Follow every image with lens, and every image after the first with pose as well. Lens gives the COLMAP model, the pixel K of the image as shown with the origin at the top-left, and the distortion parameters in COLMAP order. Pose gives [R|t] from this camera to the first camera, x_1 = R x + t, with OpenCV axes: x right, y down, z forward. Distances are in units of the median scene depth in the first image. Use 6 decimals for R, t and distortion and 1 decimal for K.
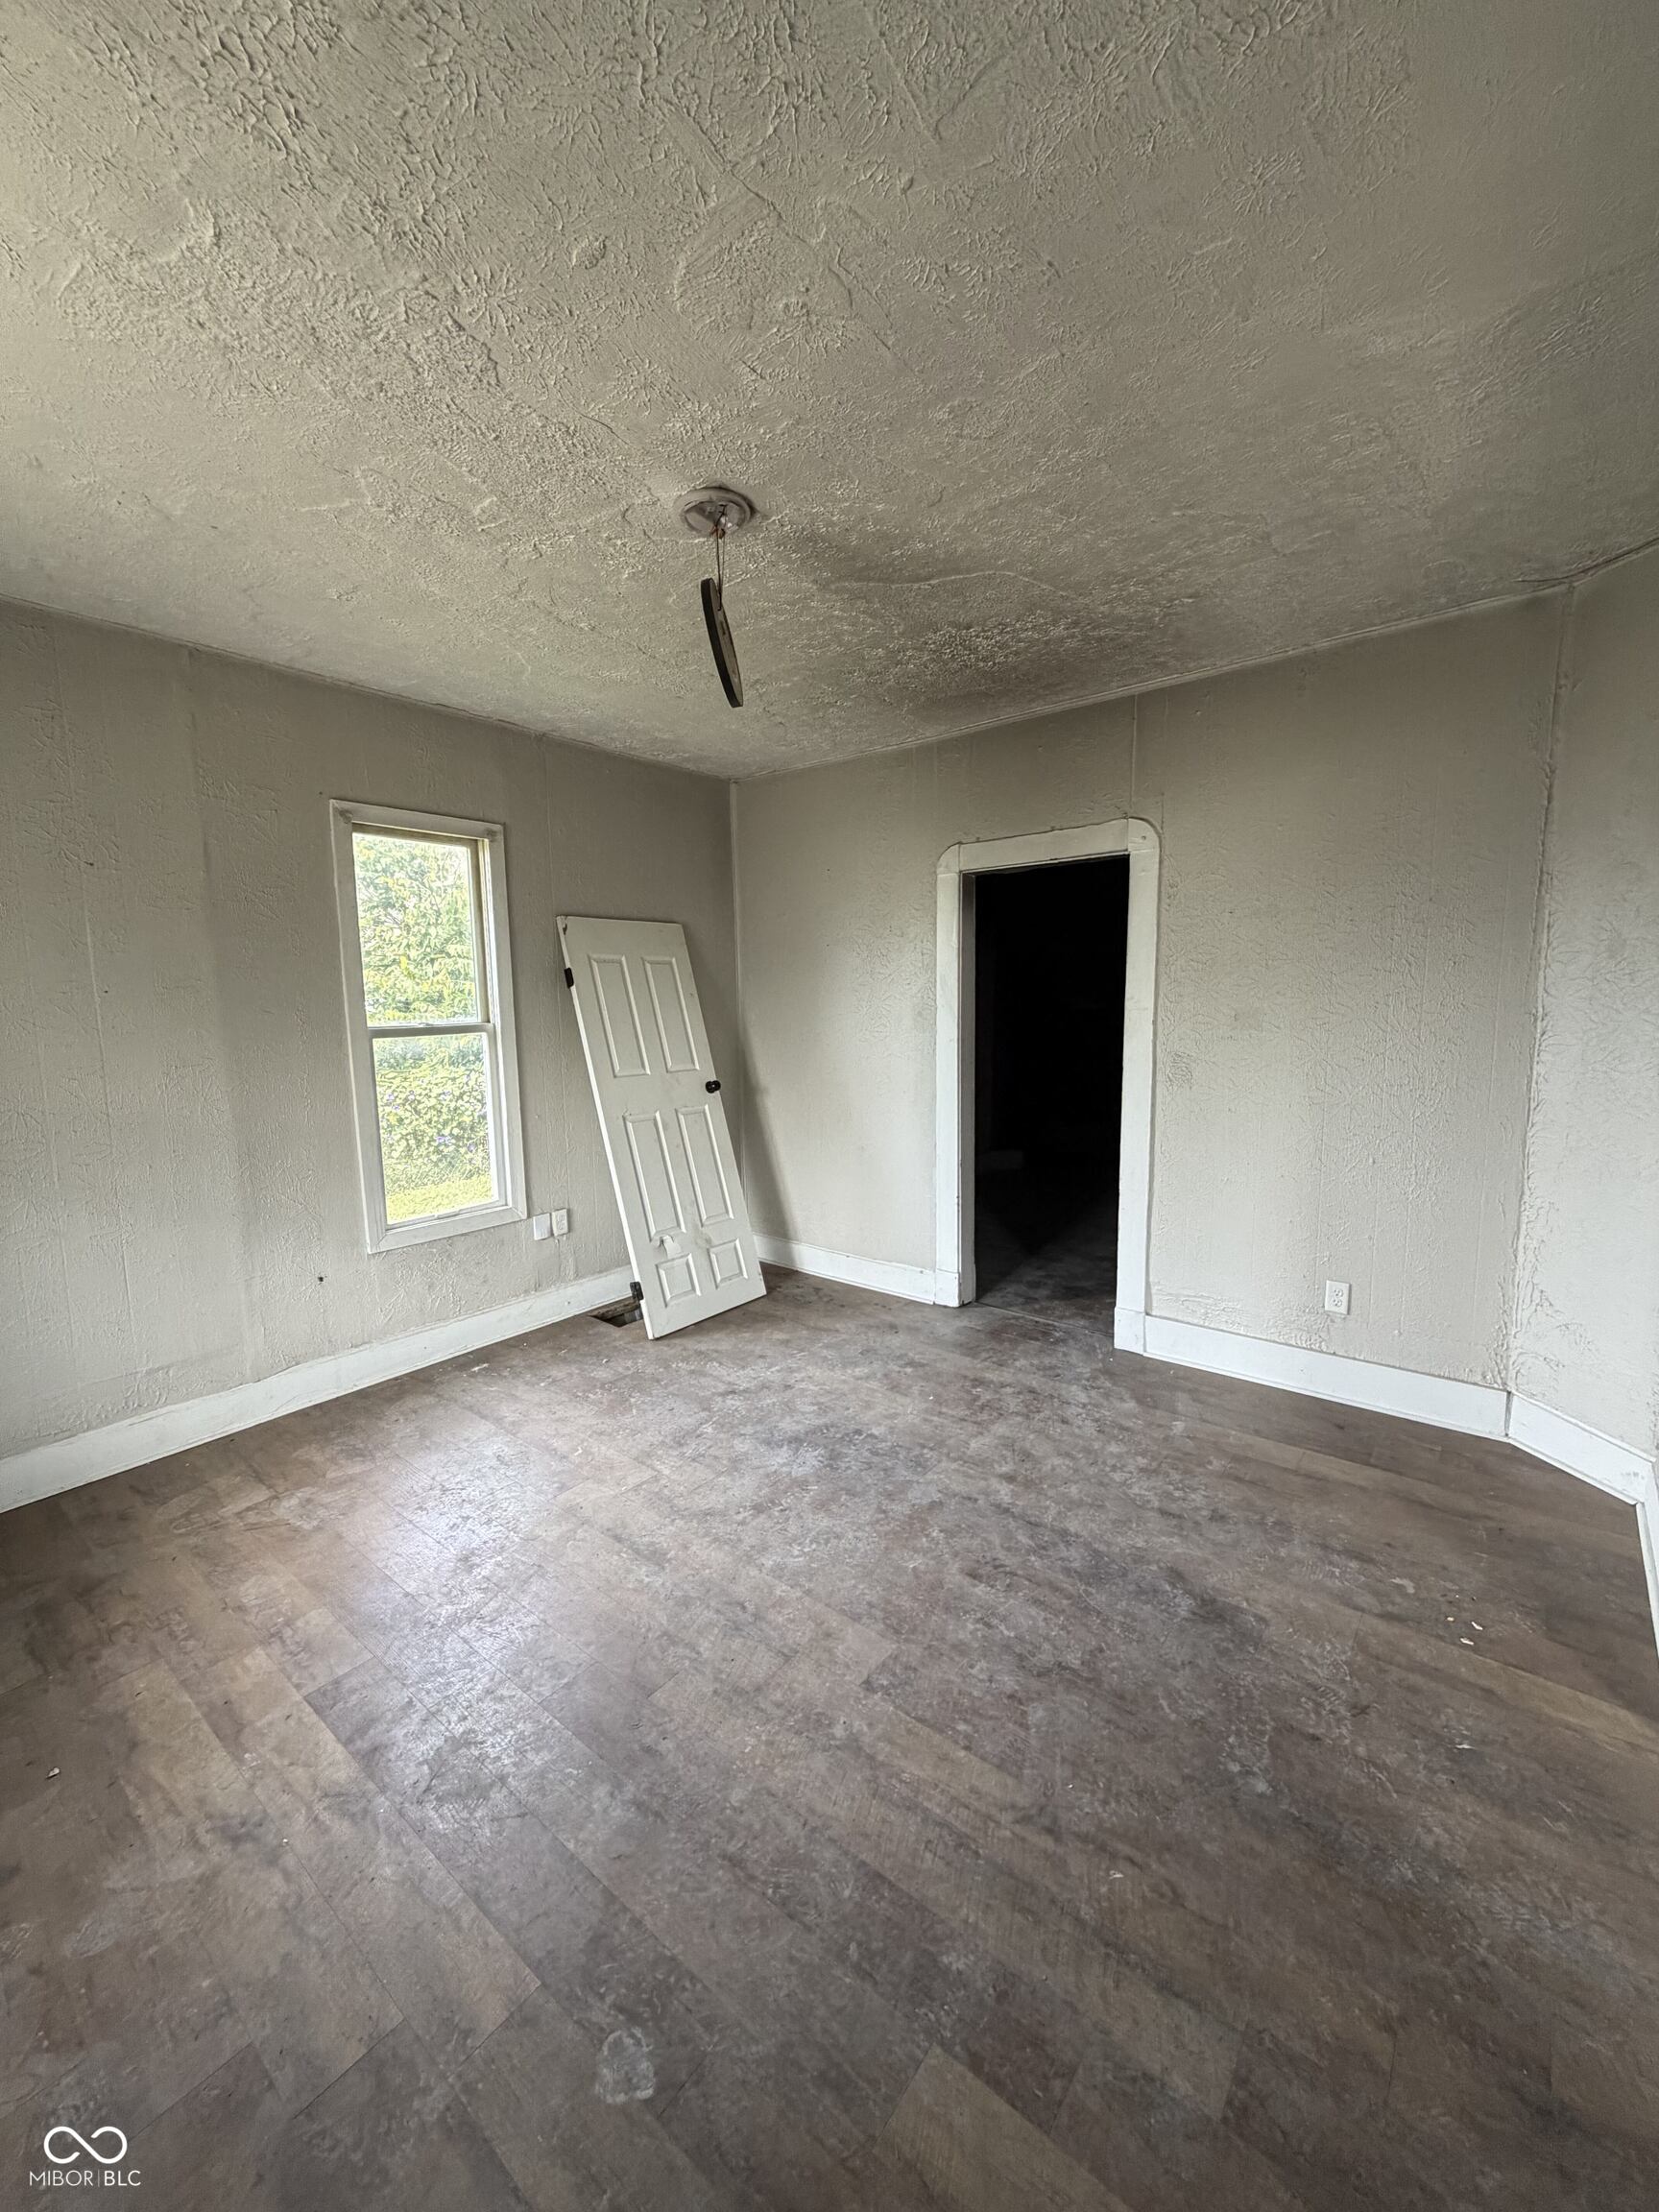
lens RADIAL K [[878.2, 0, 832.2], [0, 878.2, 1104.2], [0, 0, 1]] dist [-0.000747, 0.000478]
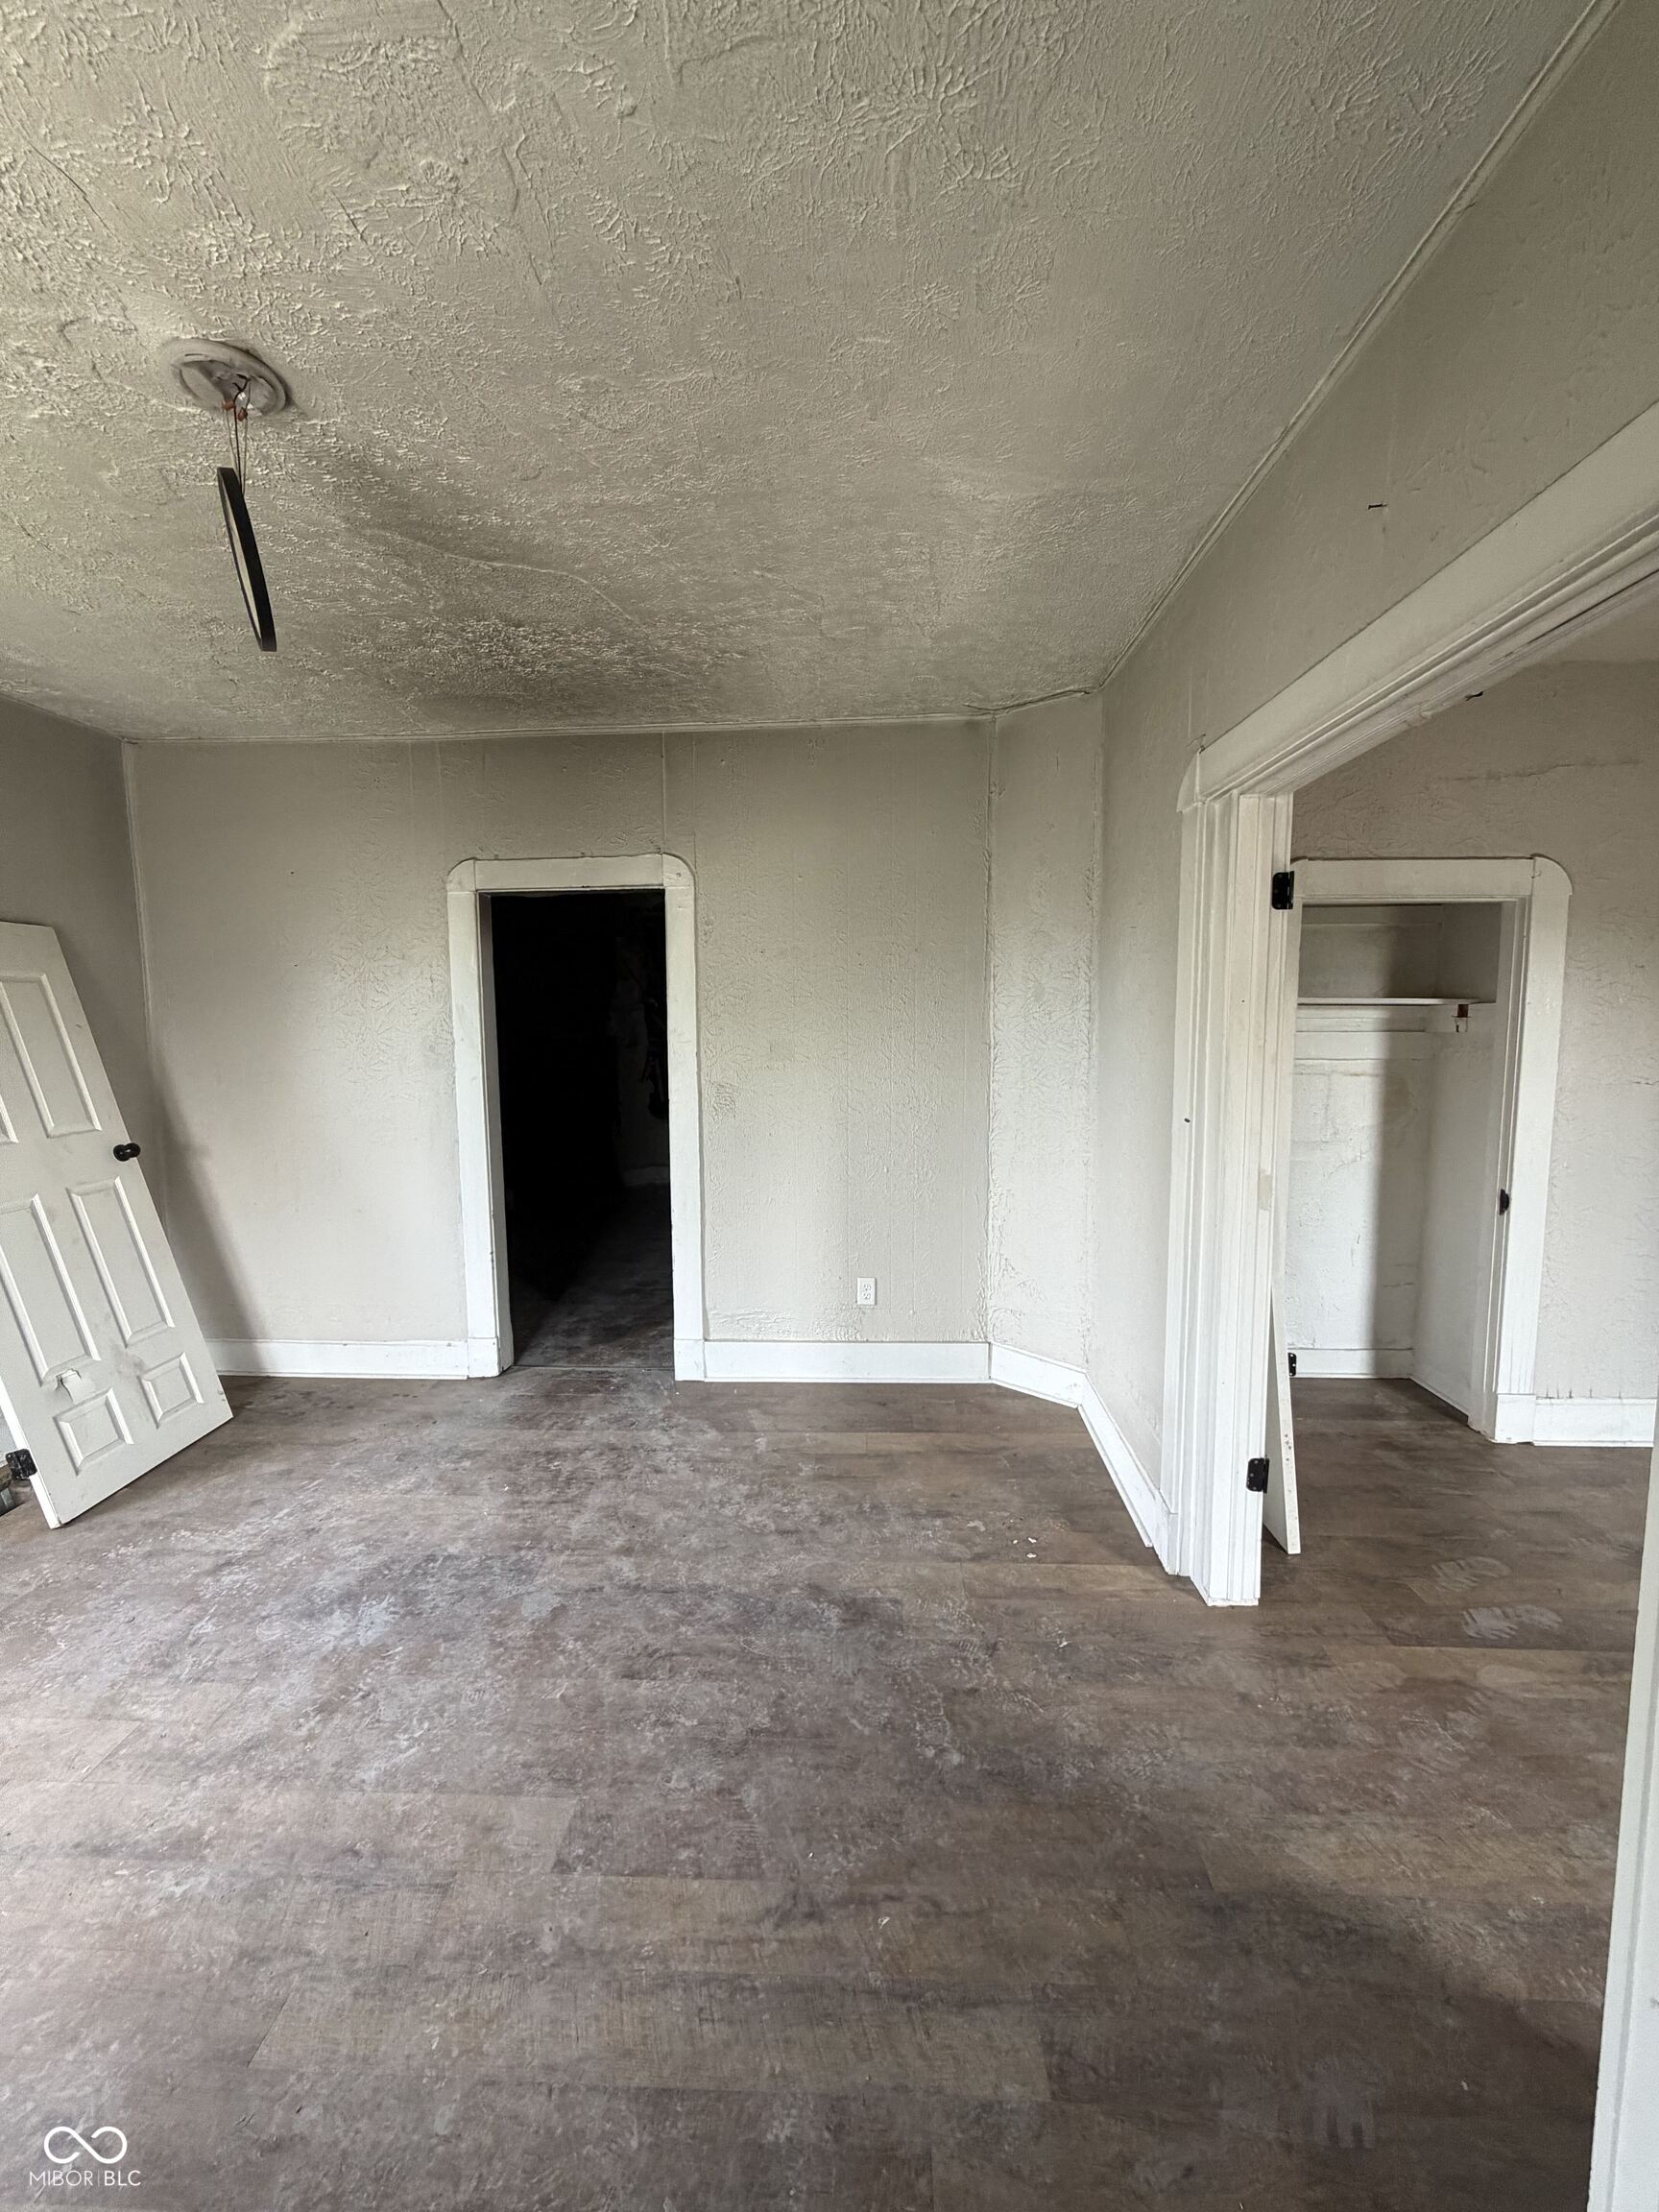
lens RADIAL K [[878.2, 0, 830.3], [0, 878.2, 1102.8], [0, 0, 1]] dist [-0.000747, 0.000478]
pose [[0.808464, -0.051304, 0.586305, -0.149528], [0.070039, 0.997501, -0.009293, -0.021979], [-0.584363, 0.048577, 0.810037, 0.108569]]
